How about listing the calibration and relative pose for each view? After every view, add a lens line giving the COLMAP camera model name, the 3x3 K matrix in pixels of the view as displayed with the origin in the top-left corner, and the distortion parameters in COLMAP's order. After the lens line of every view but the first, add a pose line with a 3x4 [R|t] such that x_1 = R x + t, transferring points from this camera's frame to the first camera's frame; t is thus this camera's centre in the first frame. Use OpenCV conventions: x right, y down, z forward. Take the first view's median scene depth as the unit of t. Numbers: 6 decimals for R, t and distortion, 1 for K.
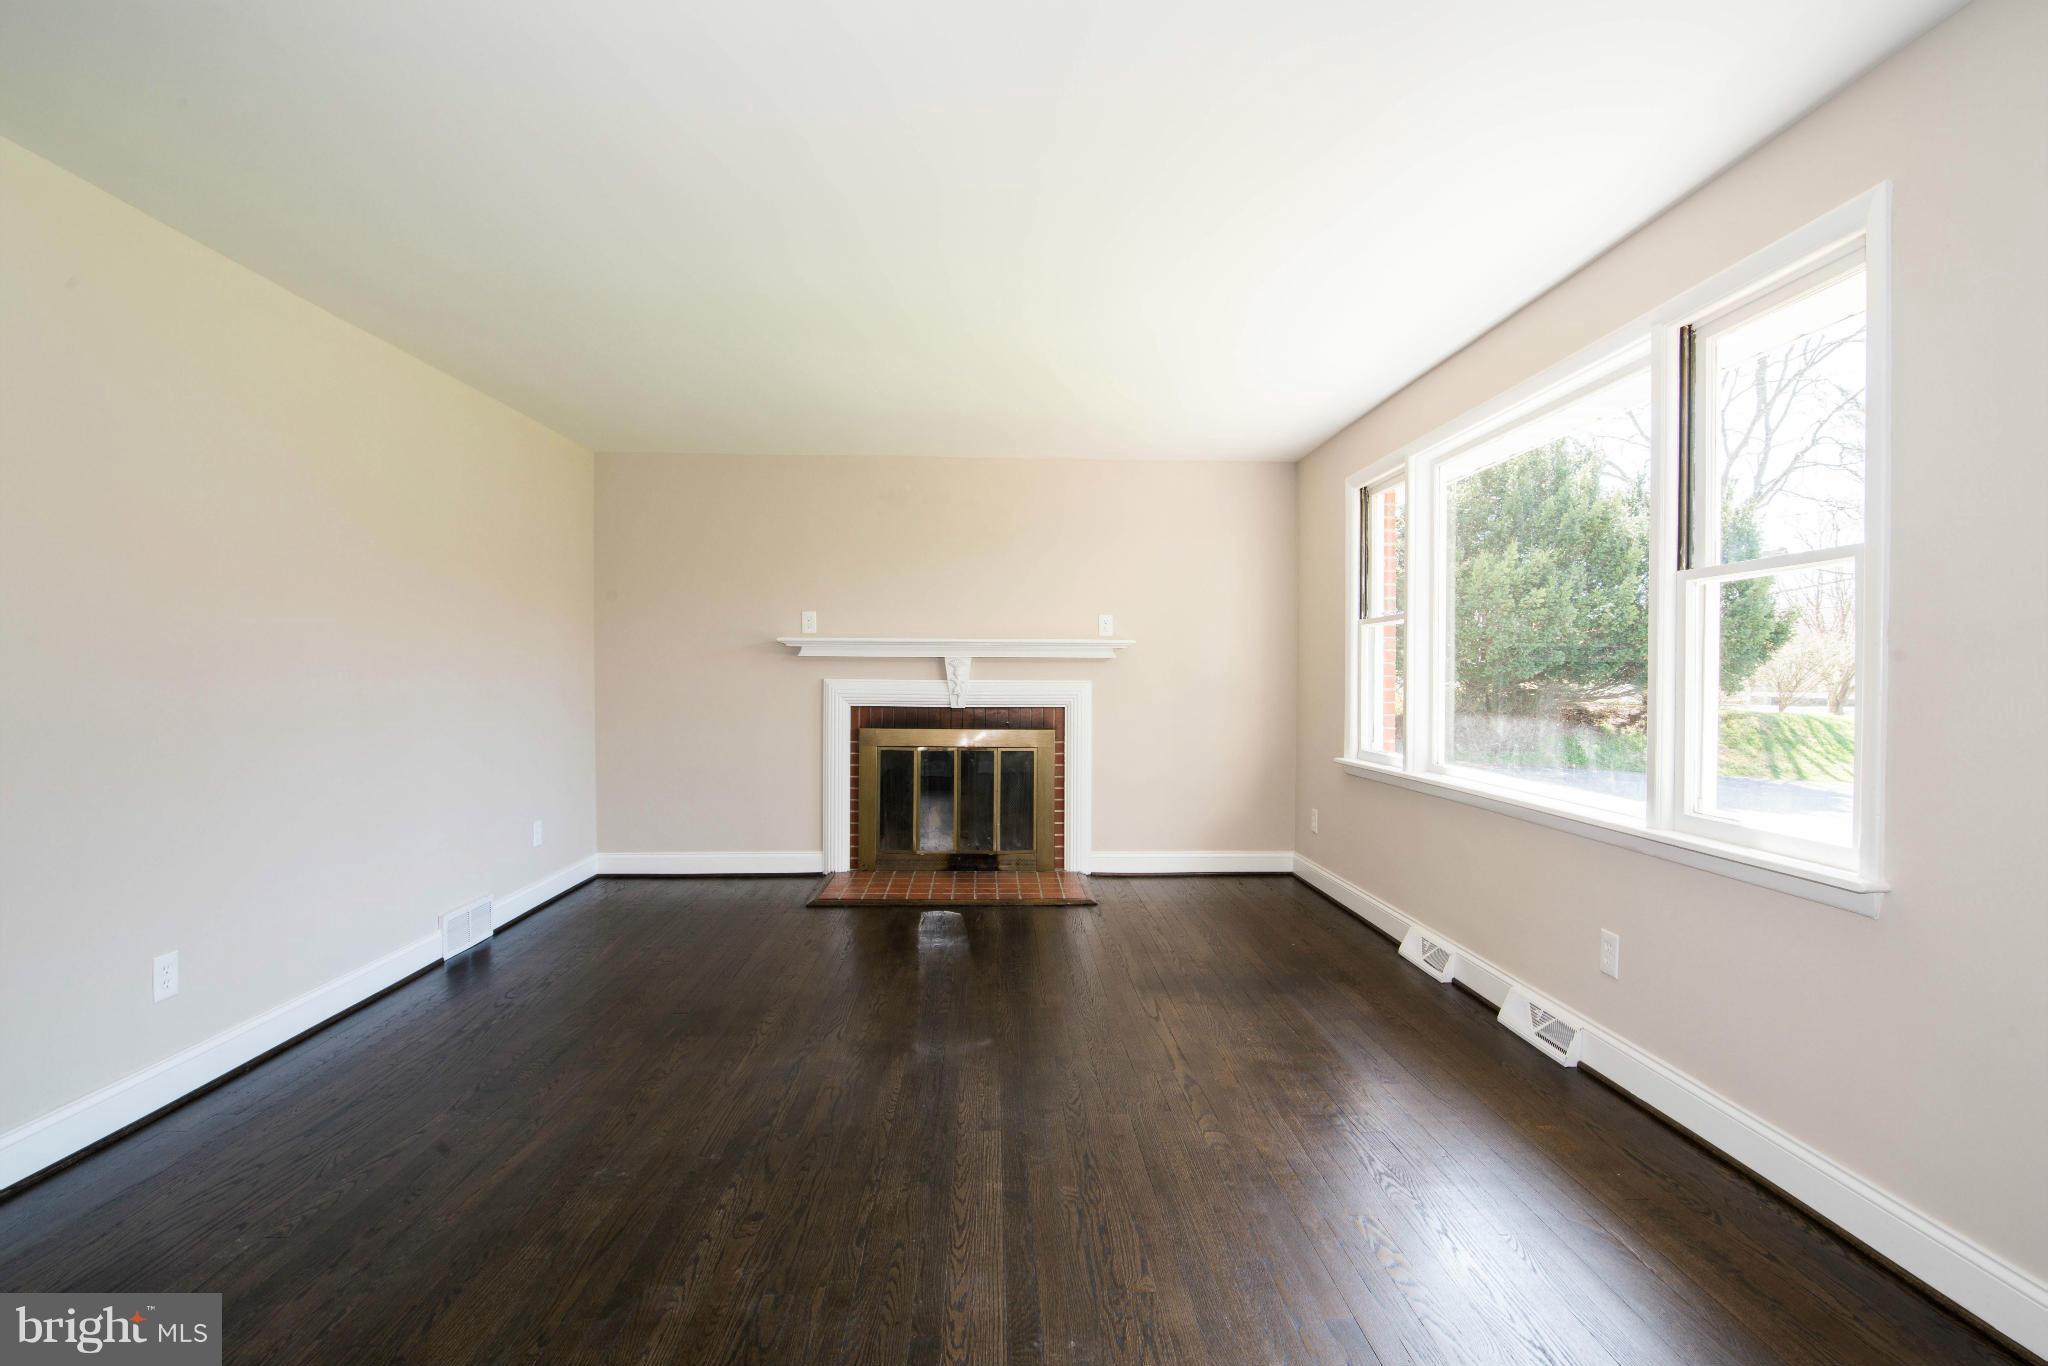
lens RADIAL K [[969.6, 0, 1015.8], [0, 969.6, 674.1], [0, 0, 1]] dist [-0.013707, 0.000162]
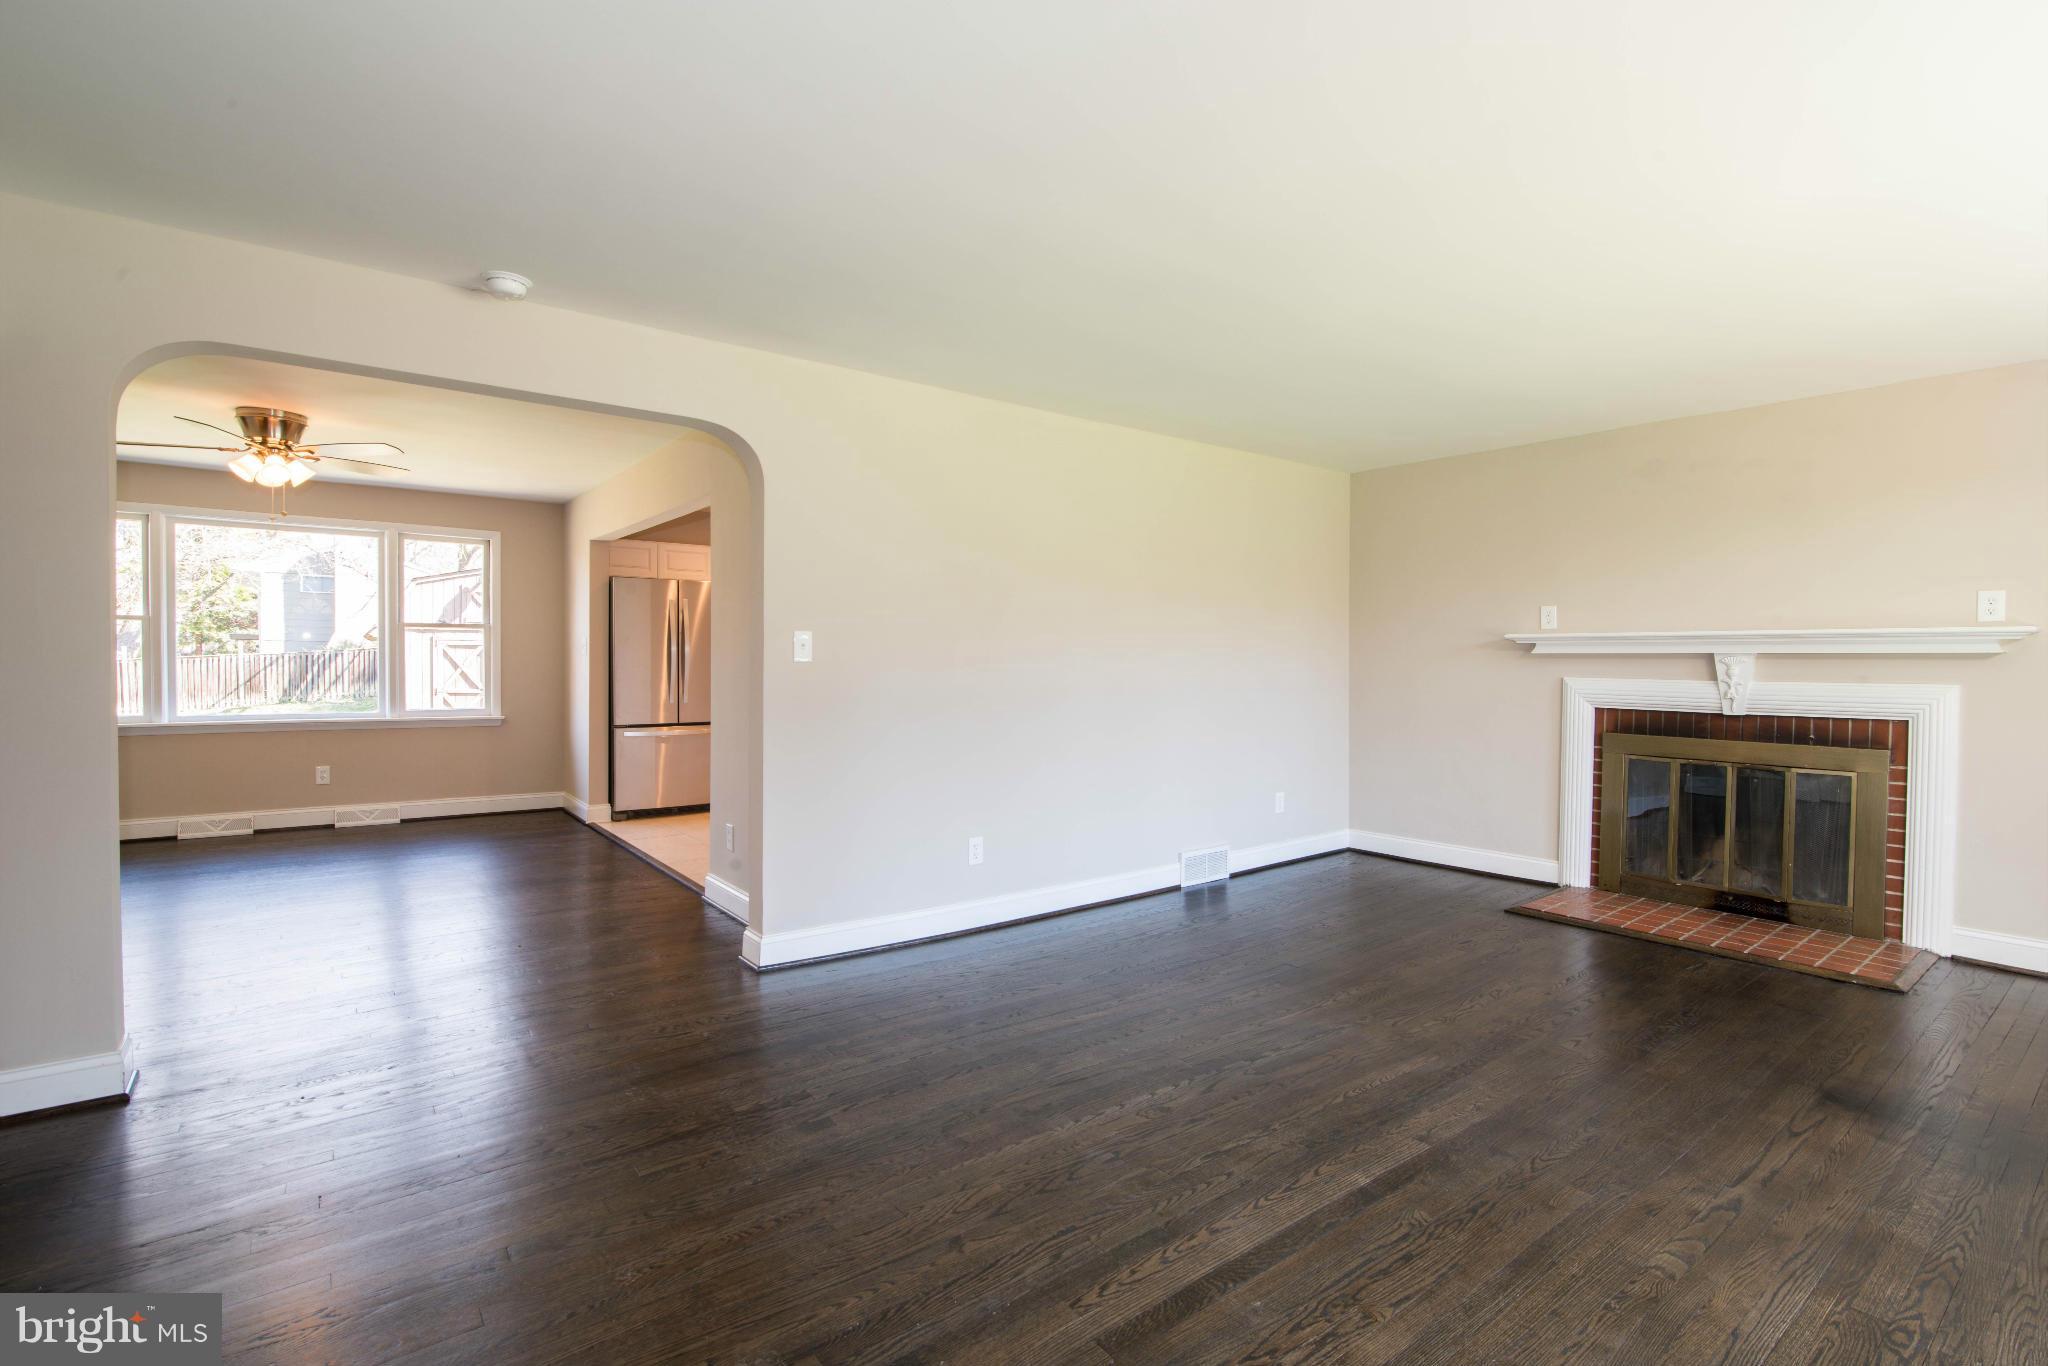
lens RADIAL K [[933.8, 0, 1036.4], [0, 933.8, 680.1], [0, 0, 1]] dist [-0.013259, 0.001769]
pose [[0.592758, 0.015469, -0.805232, 0.225638], [-0.006788, 0.999876, 0.014212, -0.001910], [0.805352, -0.002959, 0.592790, 0.061345]]
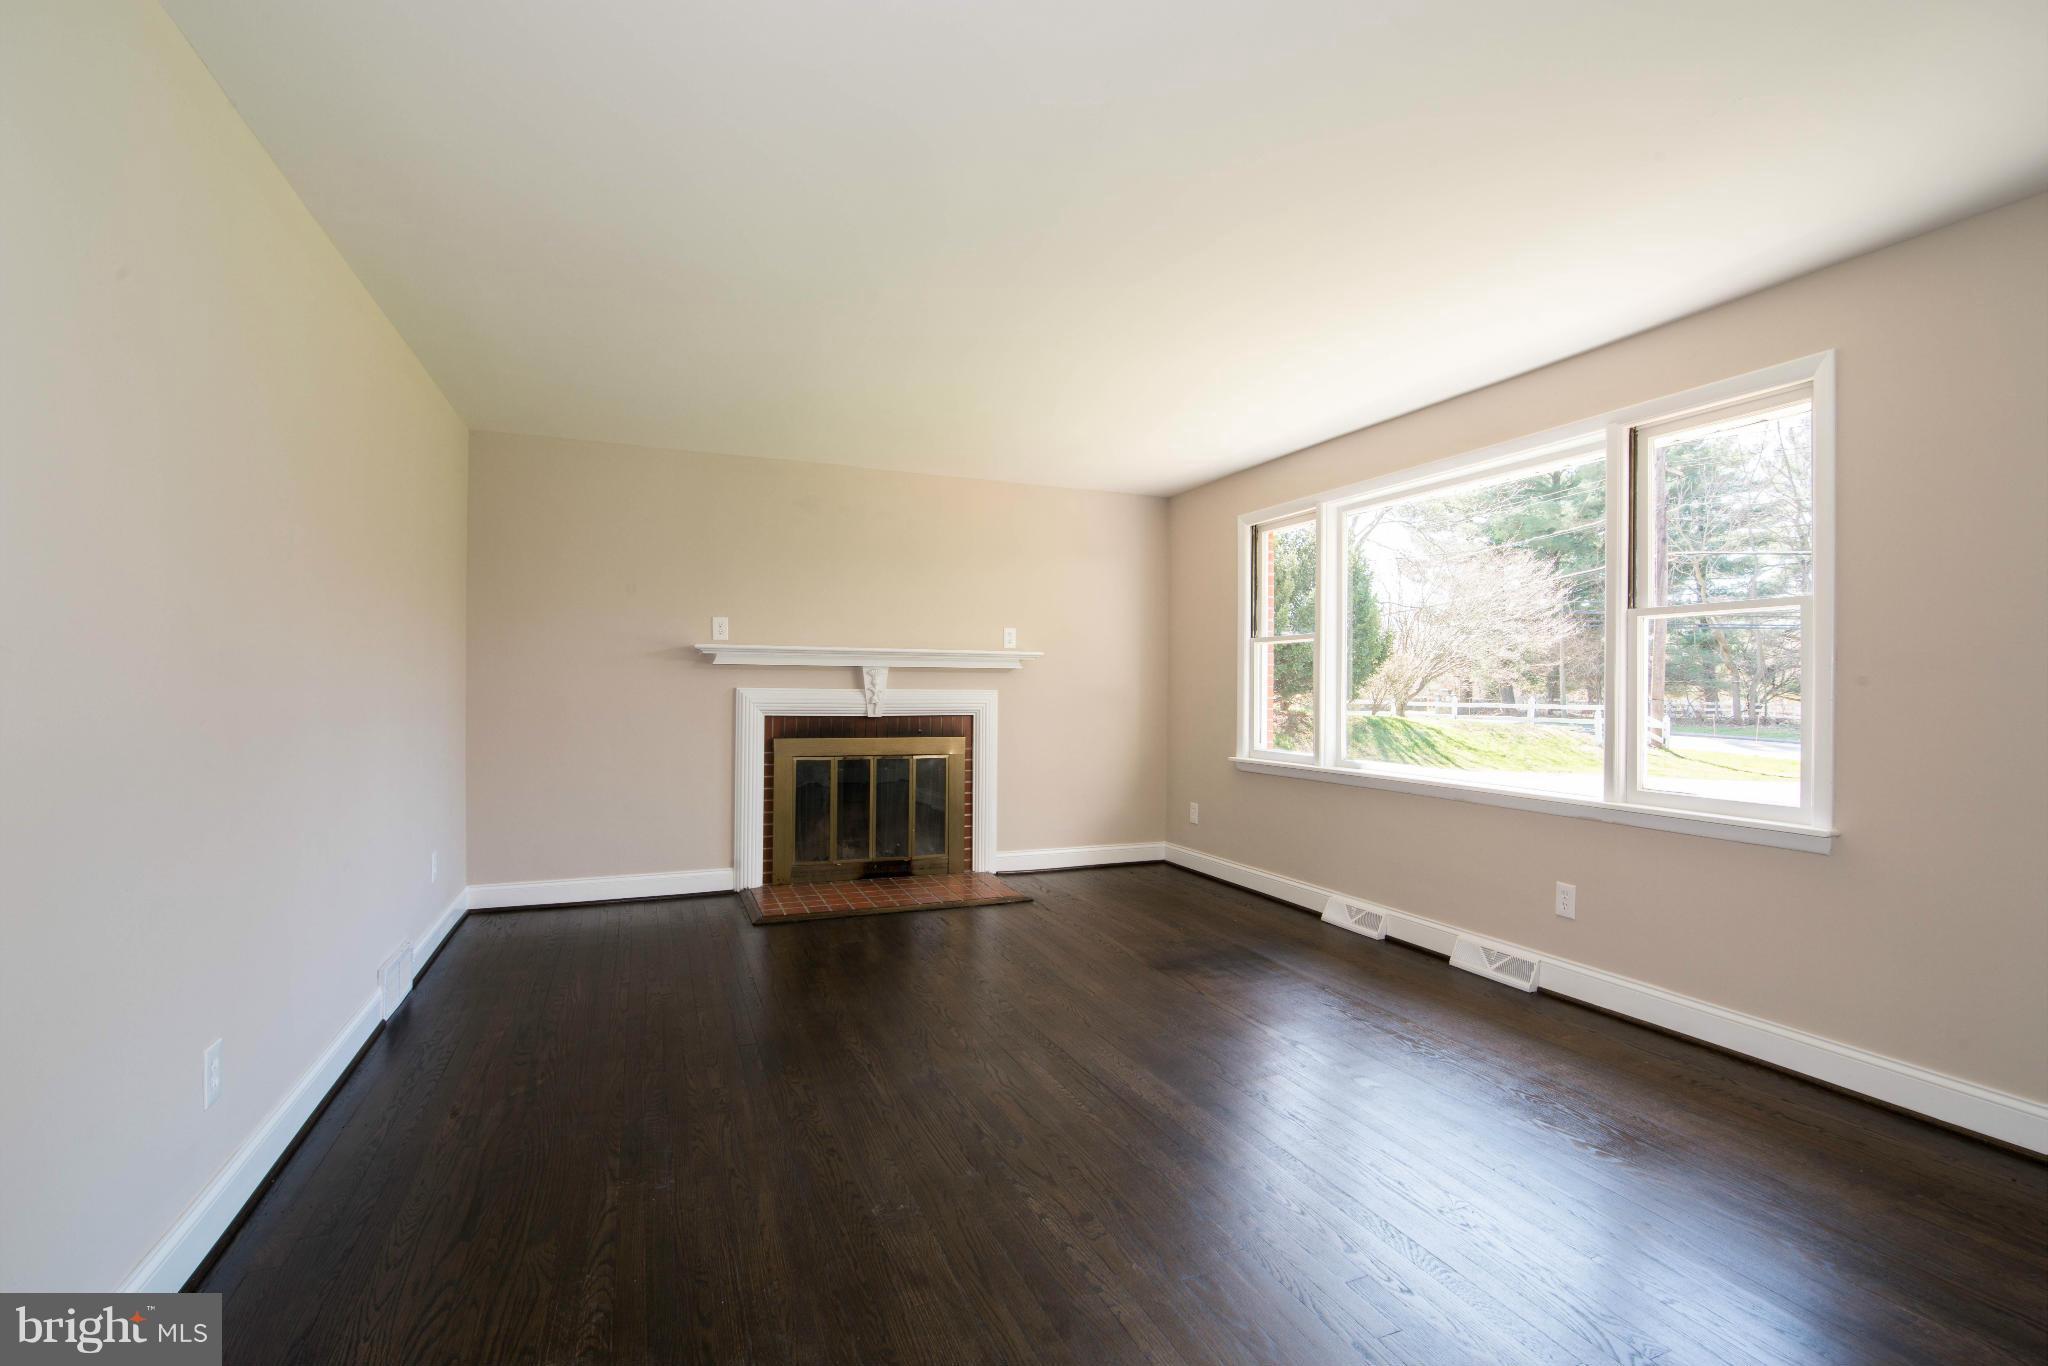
lens RADIAL K [[933.8, 0, 1017.1], [0, 933.8, 671.3], [0, 0, 1]] dist [-0.013259, 0.001769]
pose [[0.939506, 0.007889, 0.342443, -0.256840], [-0.003663, 0.999909, -0.012986, -0.000394], [-0.342514, 0.010946, 0.939449, 0.036482]]
